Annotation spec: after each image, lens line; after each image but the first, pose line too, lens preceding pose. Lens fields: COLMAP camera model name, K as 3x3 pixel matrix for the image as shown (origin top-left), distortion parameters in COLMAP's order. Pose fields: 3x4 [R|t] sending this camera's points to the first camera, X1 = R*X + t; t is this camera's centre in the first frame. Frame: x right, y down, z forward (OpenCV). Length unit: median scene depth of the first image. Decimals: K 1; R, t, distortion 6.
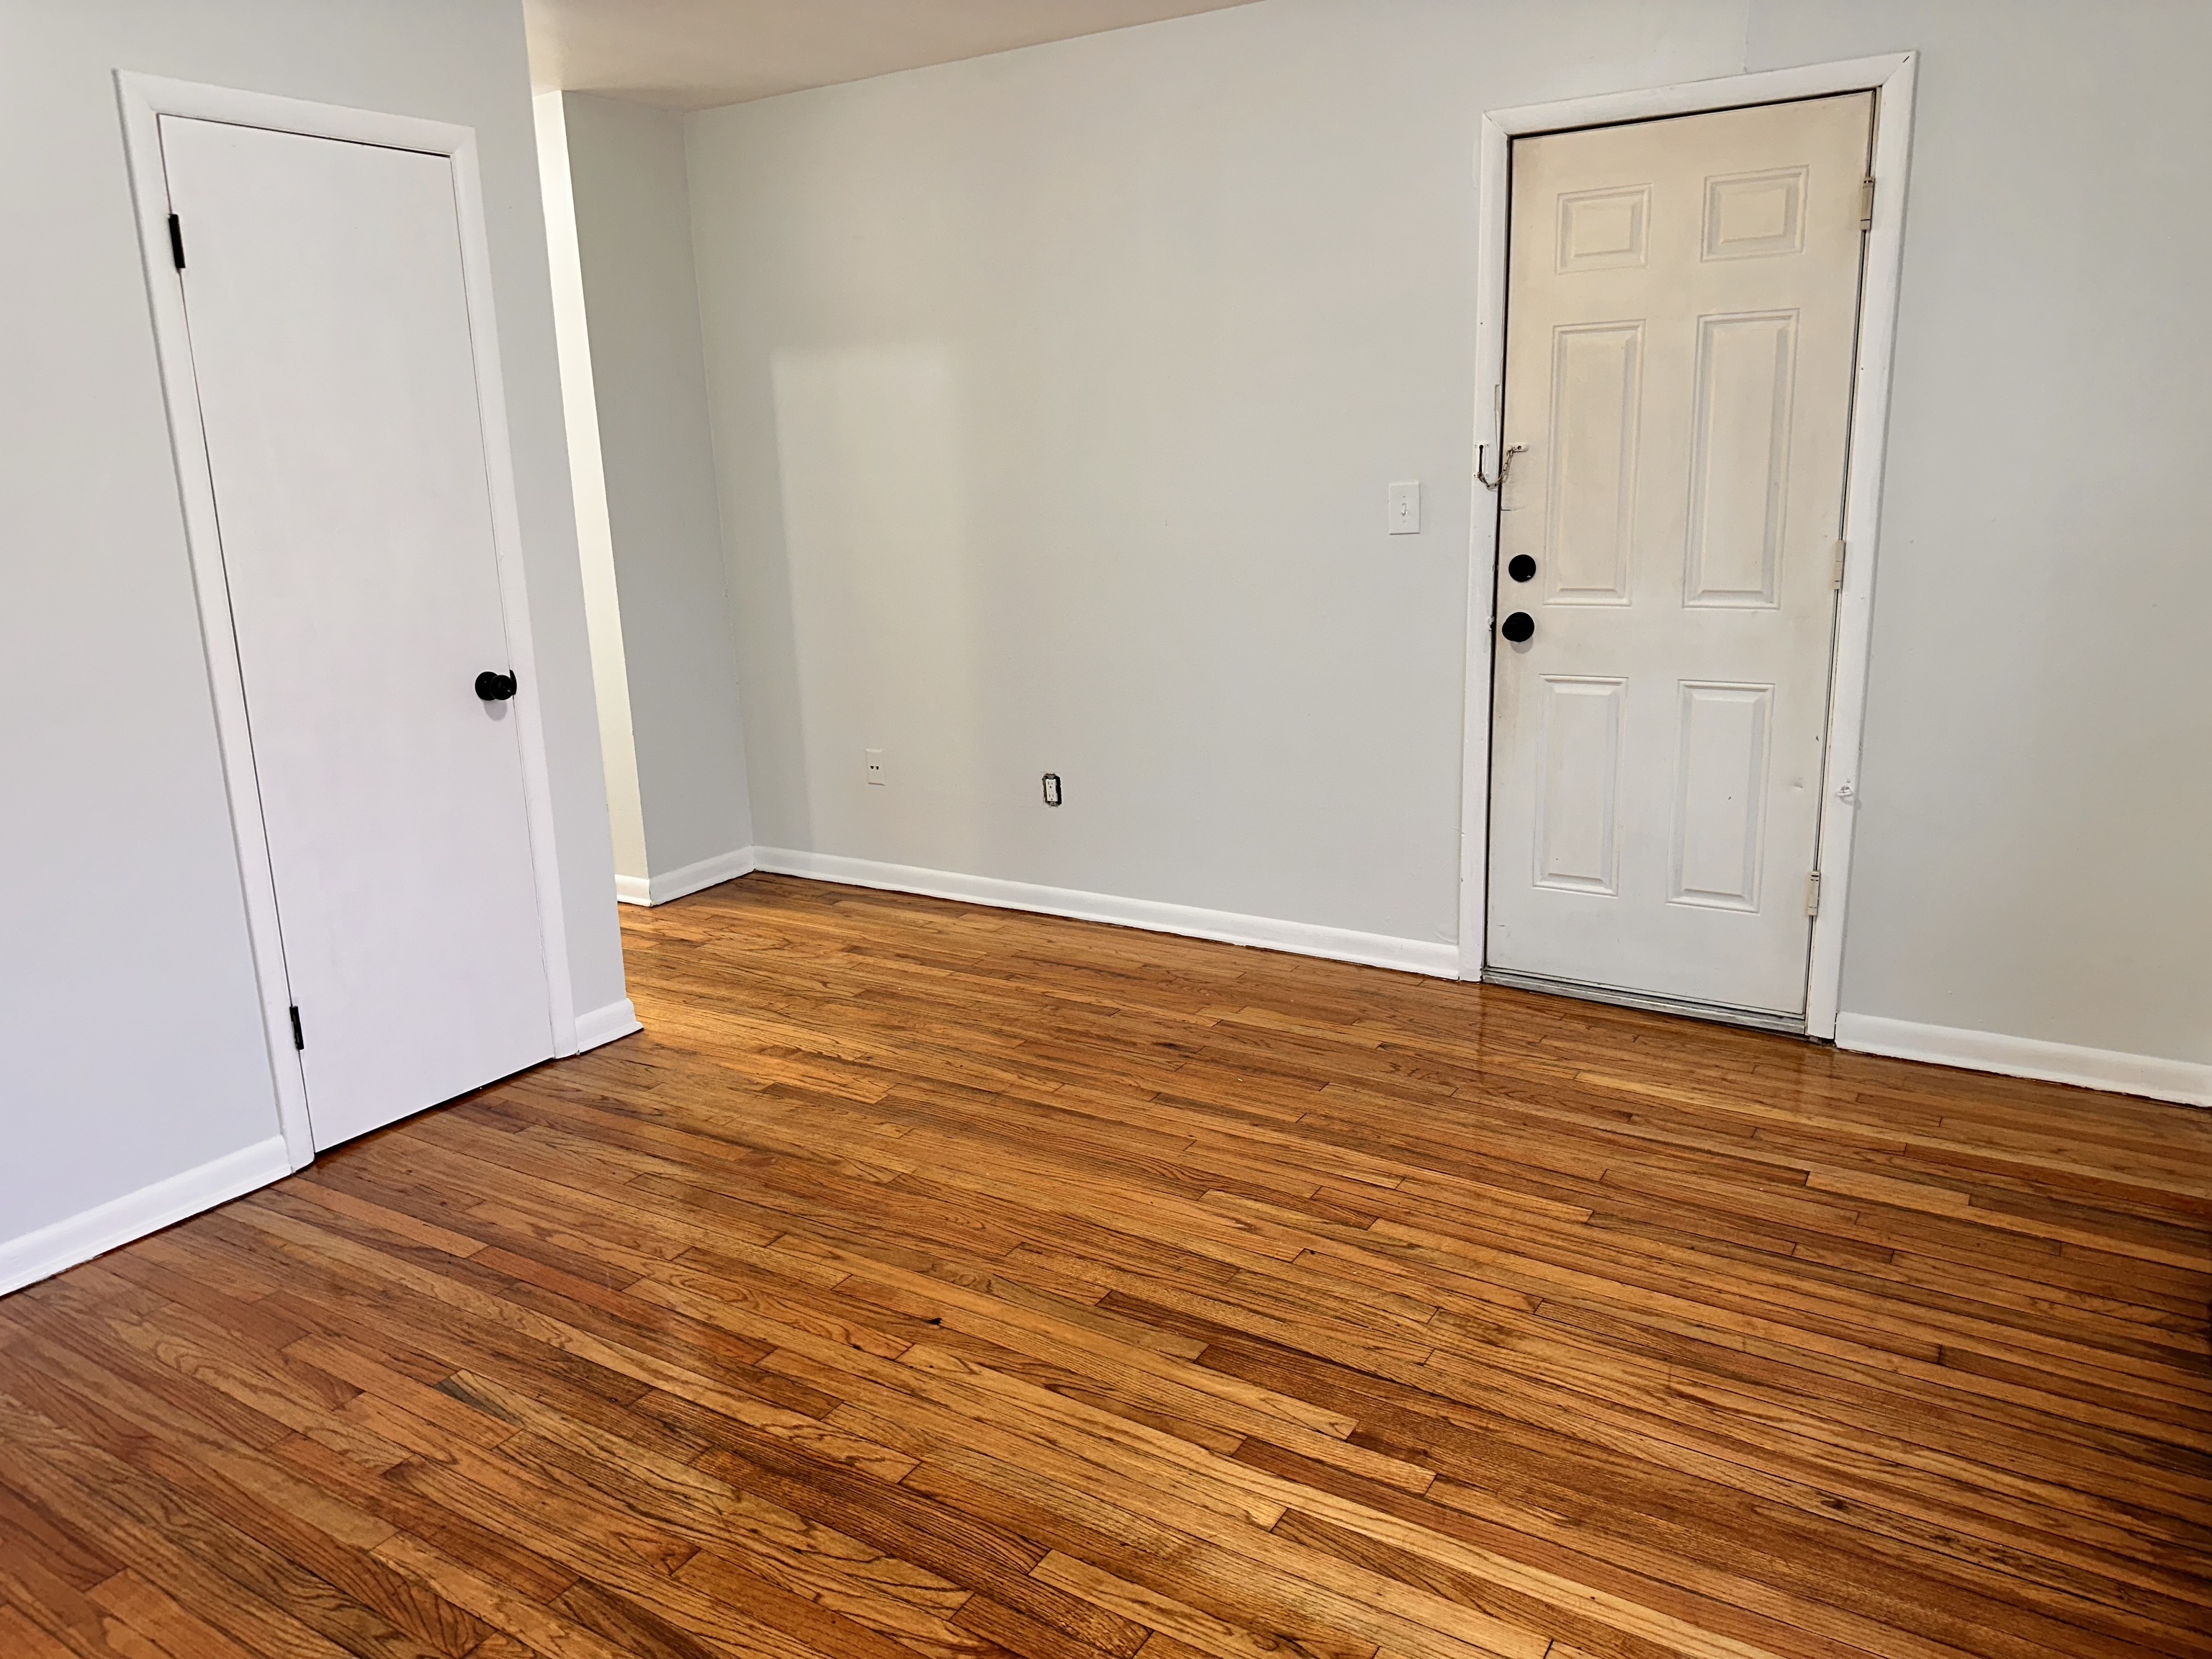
lens RADIAL K [[1584.2, 0, 1101.3], [0, 1584.2, 800.4], [0, 0, 1]] dist [0.089631, -0.098796]
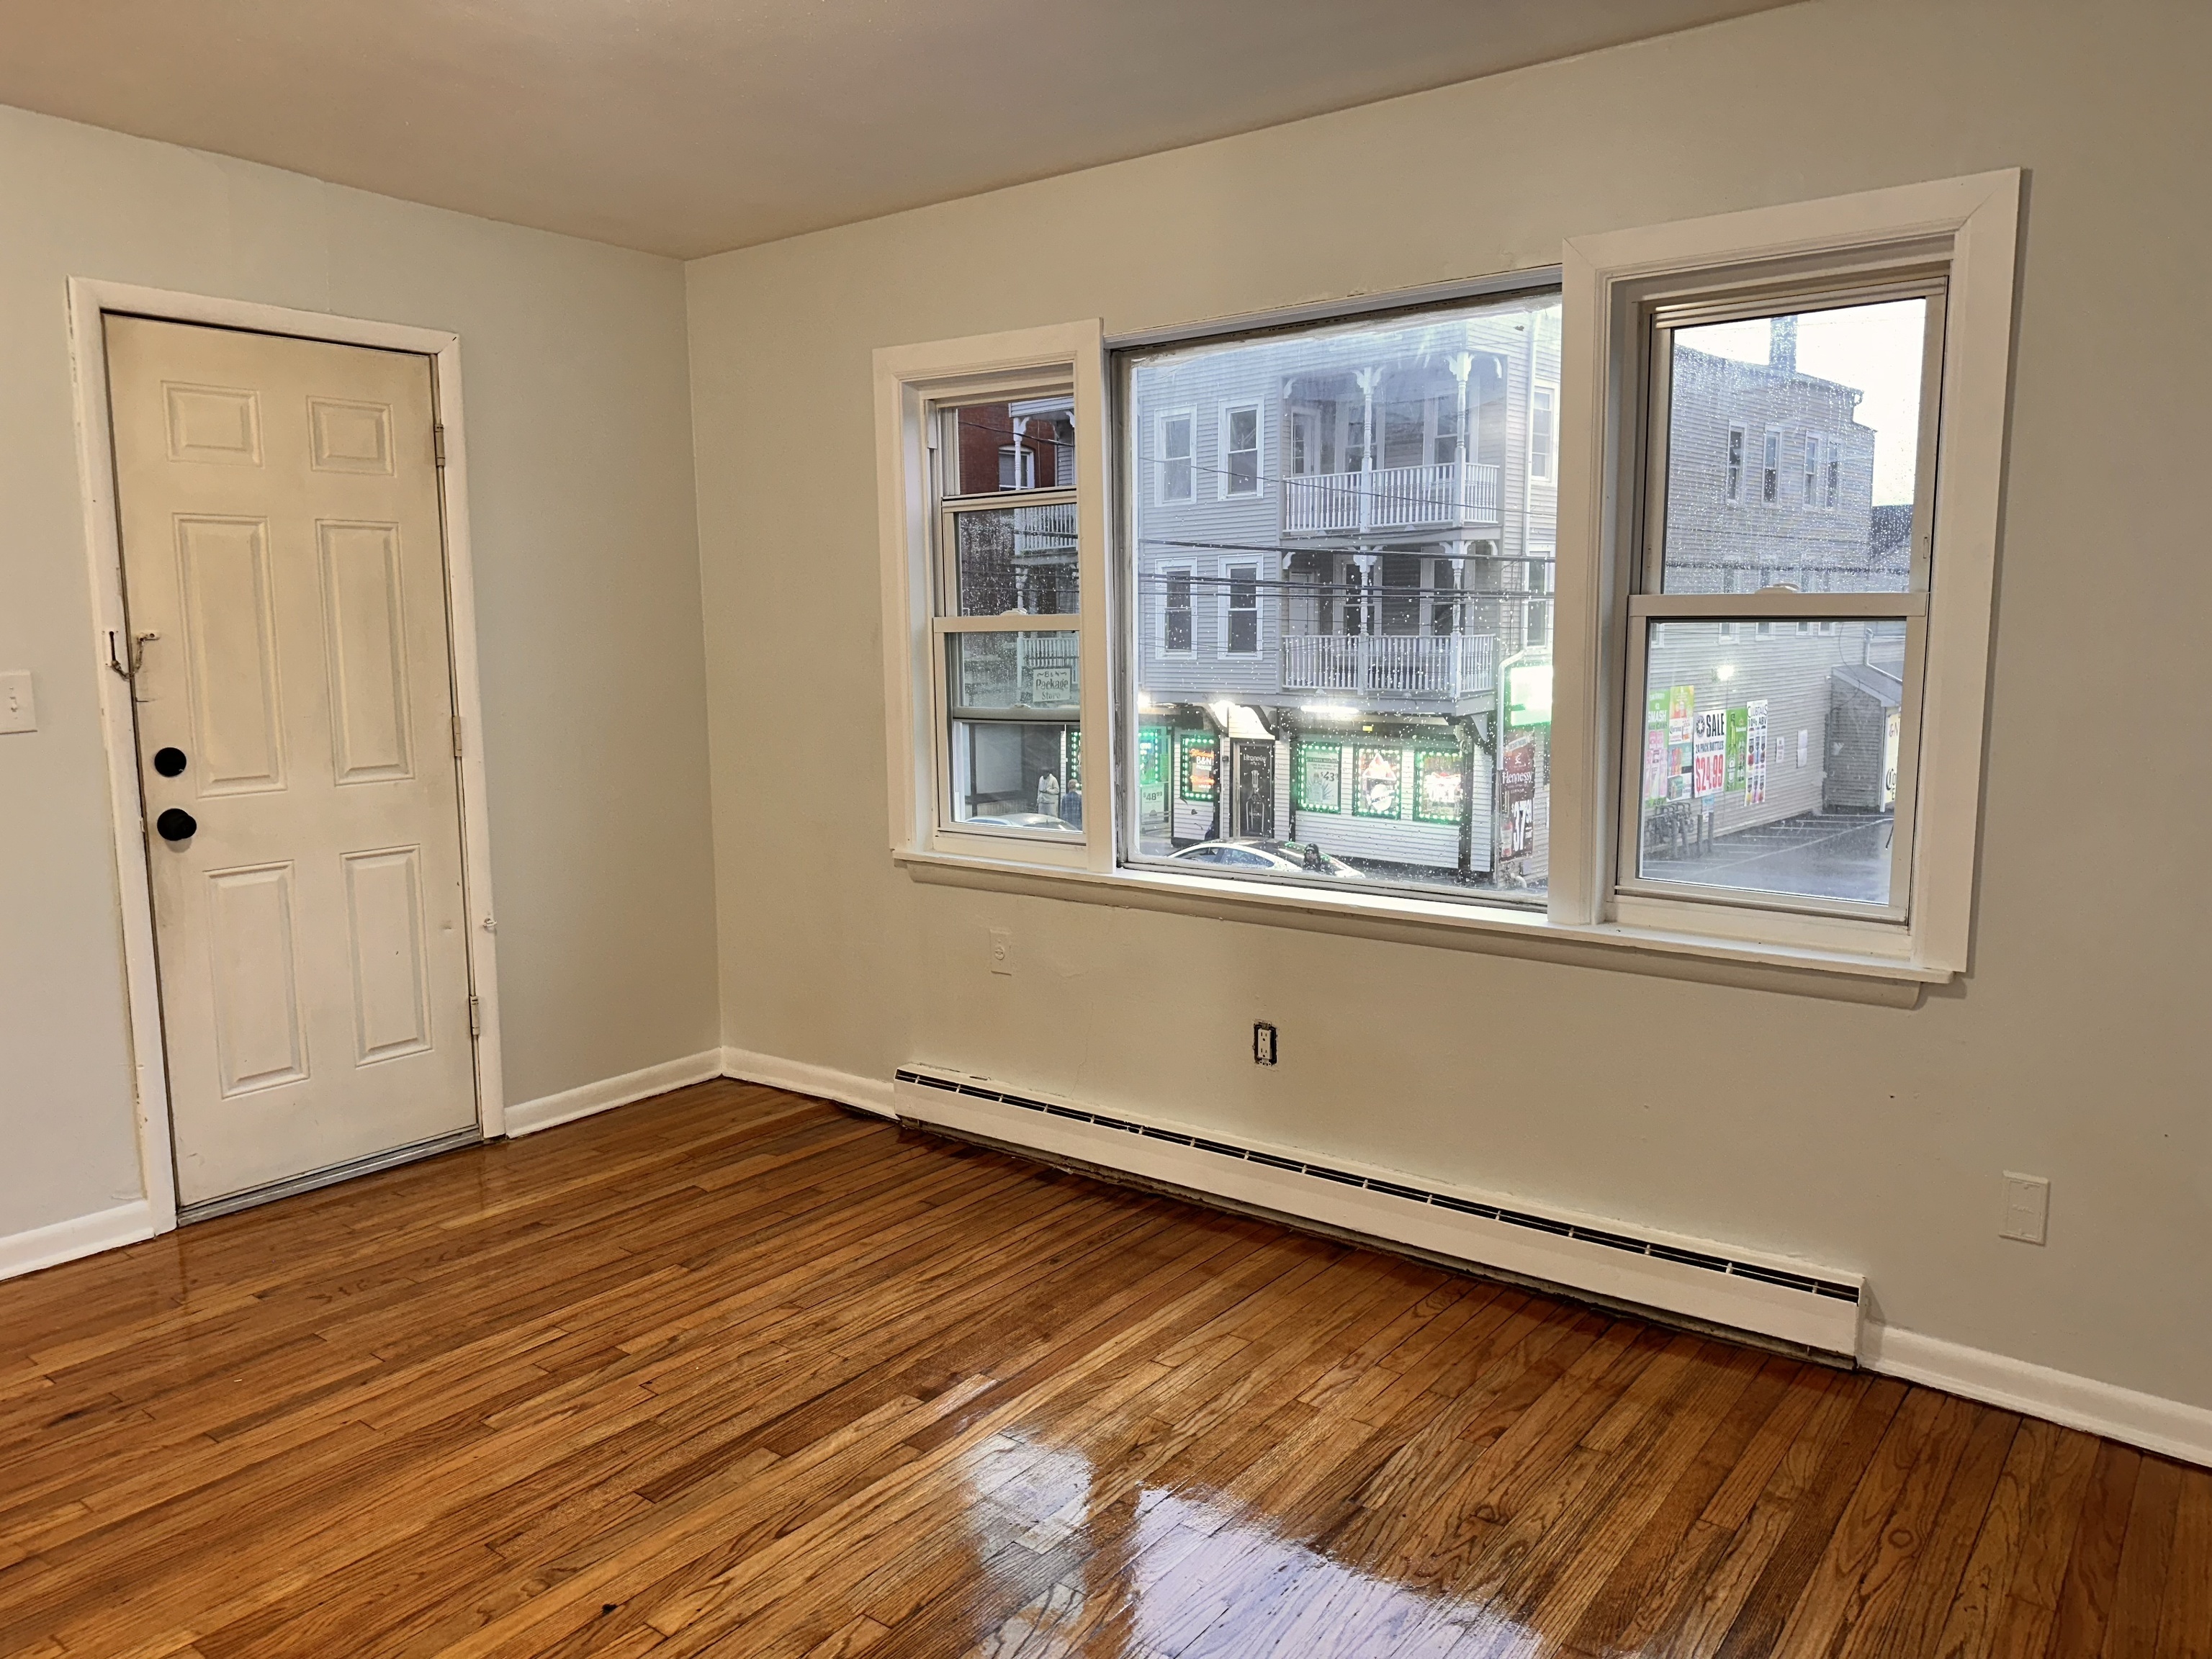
lens RADIAL K [[1584.2, 0, 1101.3], [0, 1584.2, 800.4], [0, 0, 1]] dist [0.089631, -0.098796]
pose [[0.079498, -0.084685, 0.993231, -0.719305], [0.221513, 0.972973, 0.065228, -0.075063], [-0.971912, 0.214828, 0.096108, 0.448734]]
